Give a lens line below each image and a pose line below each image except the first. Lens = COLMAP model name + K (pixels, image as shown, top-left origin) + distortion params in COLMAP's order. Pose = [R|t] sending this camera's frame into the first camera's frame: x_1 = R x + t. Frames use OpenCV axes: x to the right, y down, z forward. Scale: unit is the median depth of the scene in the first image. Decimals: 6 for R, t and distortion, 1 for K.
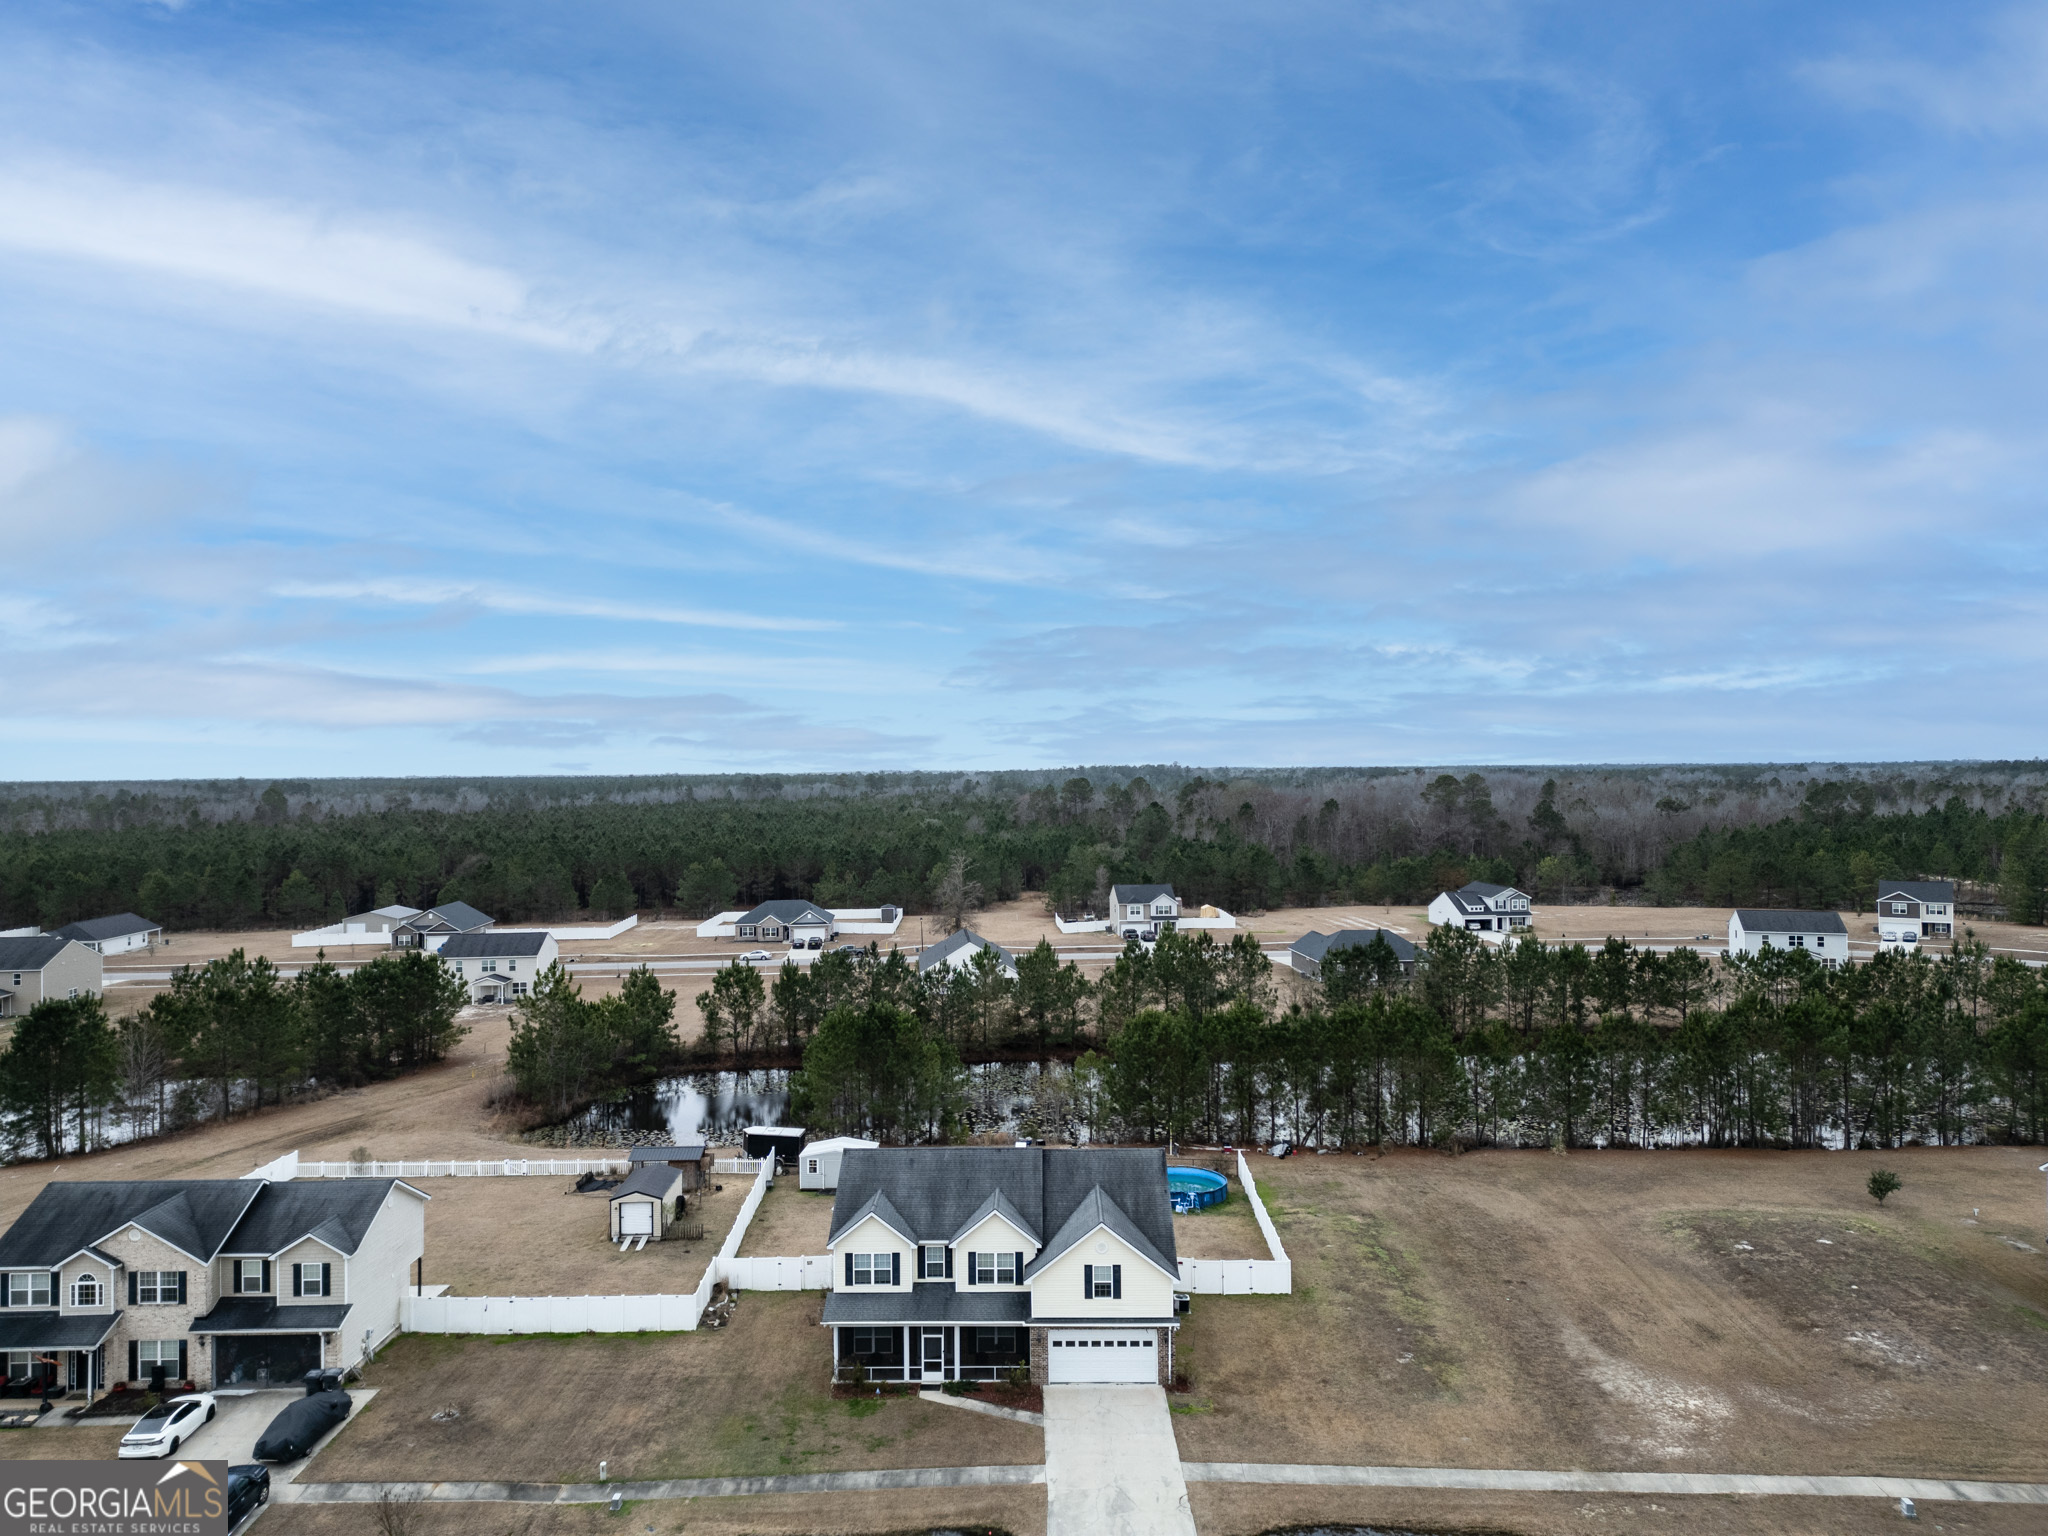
lens RADIAL K [[1423.9, 0, 1024.0], [0, 1423.9, 768.0], [0, 0, 1]] dist [0.072883, -0.066123]
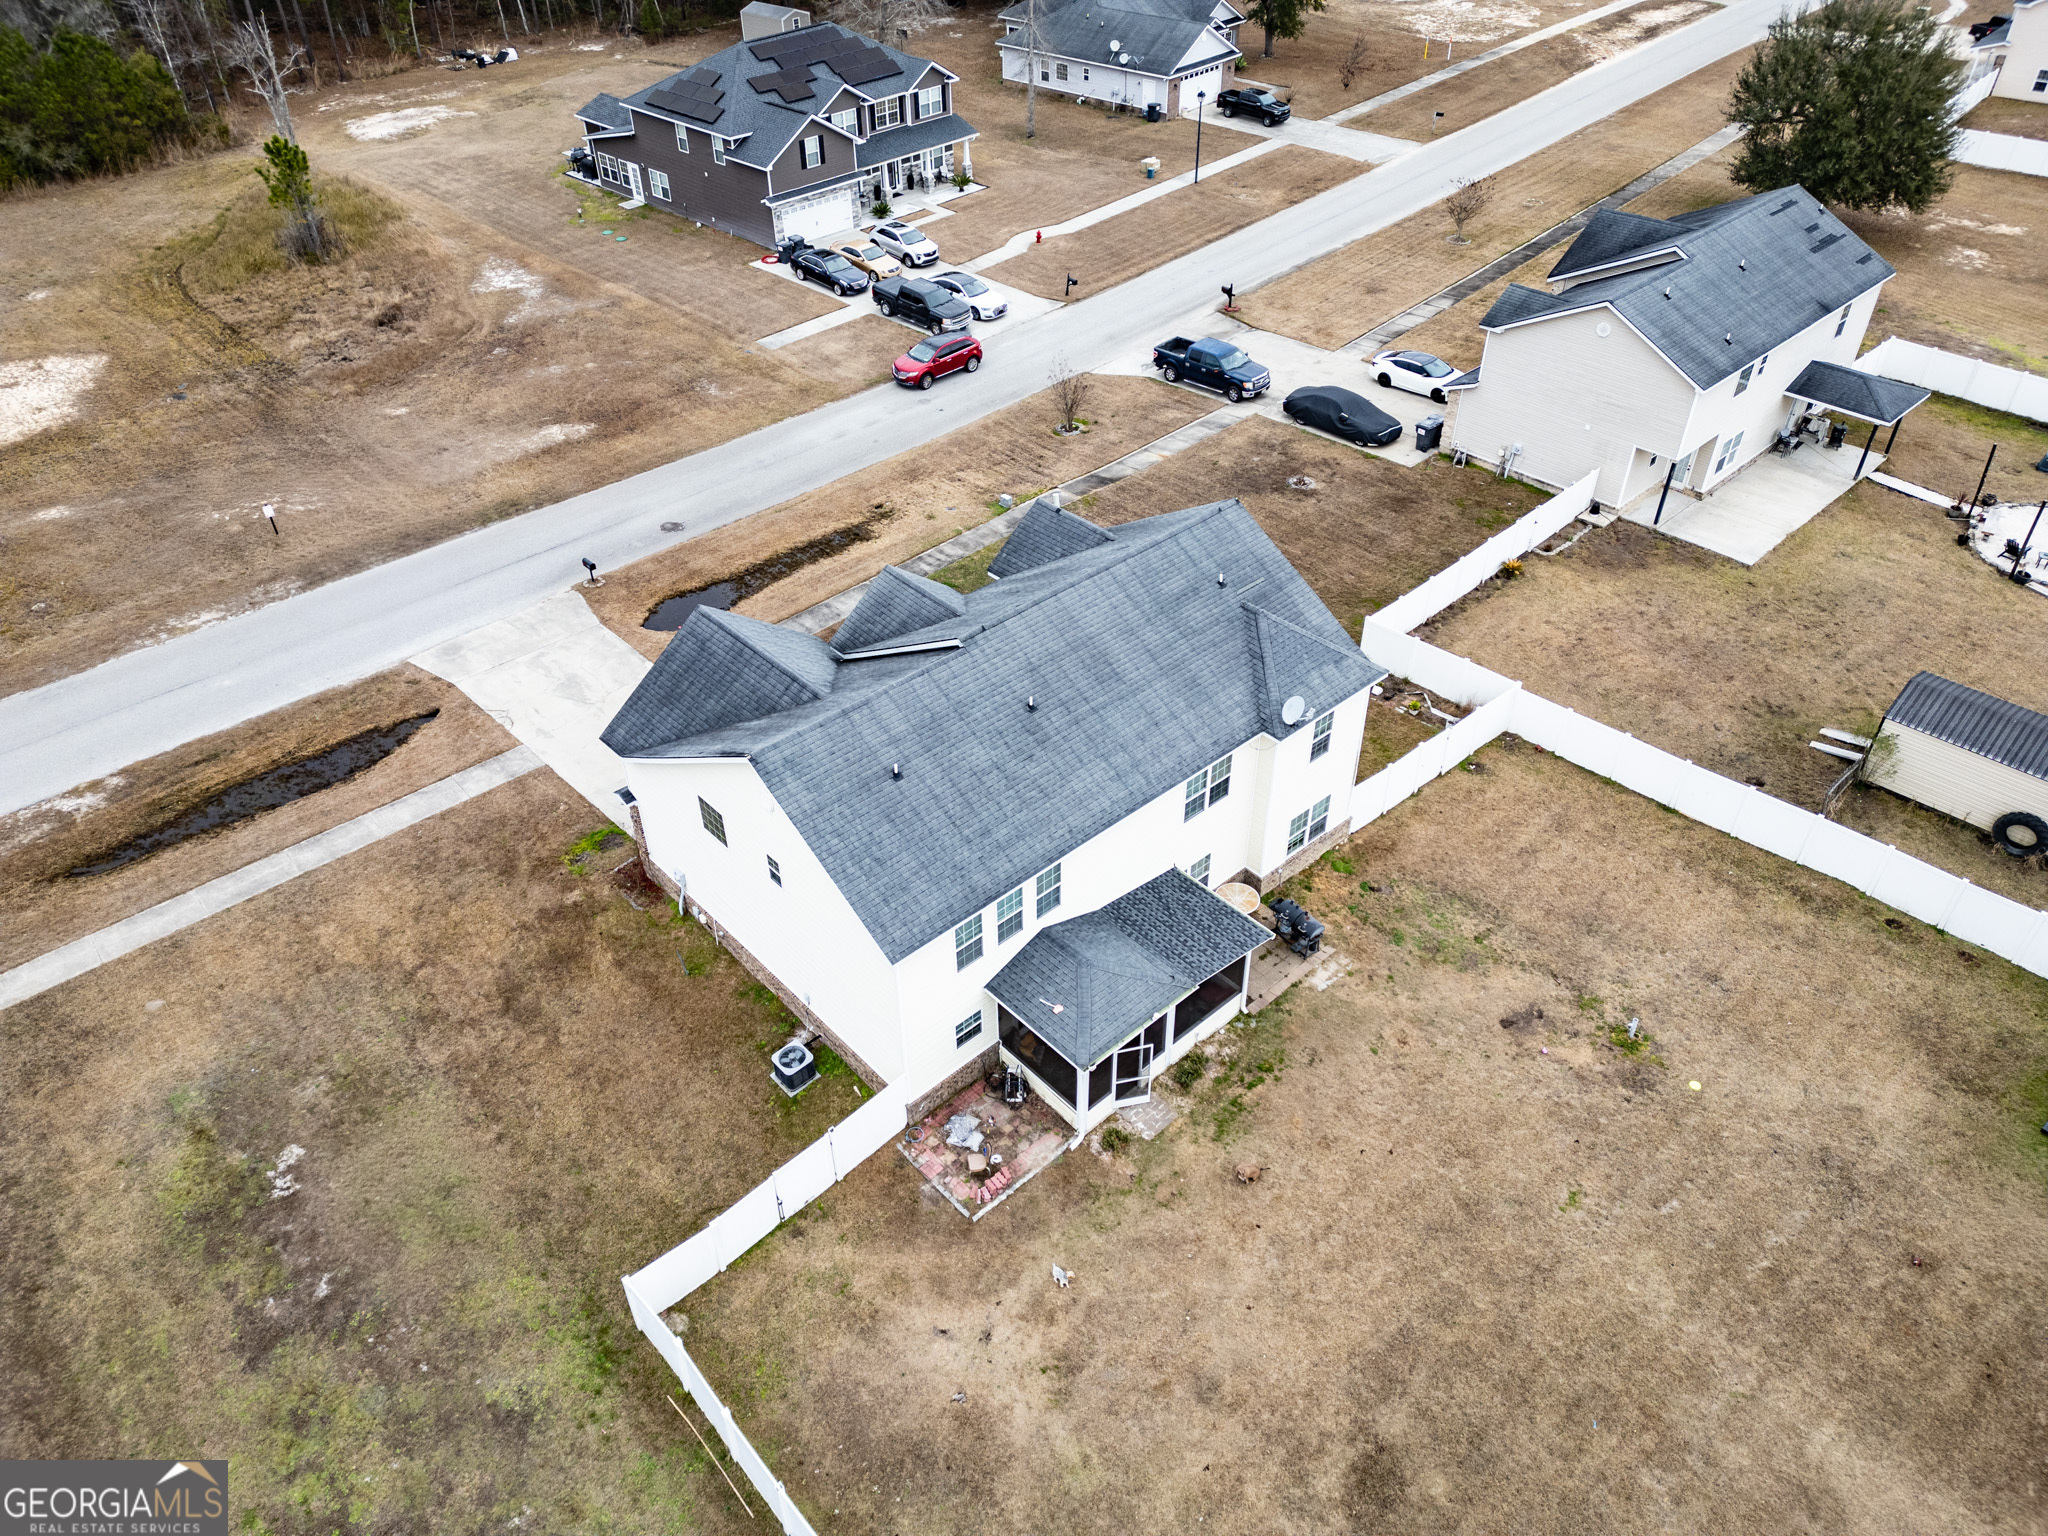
lens RADIAL K [[1427.7, 0, 1023.2], [0, 1427.7, 757.8], [0, 0, 1]] dist [0.080827, -0.074834]
pose [[-0.729532, 0.437524, -0.525696, 0.285363], [0.019817, 0.781820, 0.623189, 0.001585], [0.683660, 0.444219, -0.579033, 1.414867]]
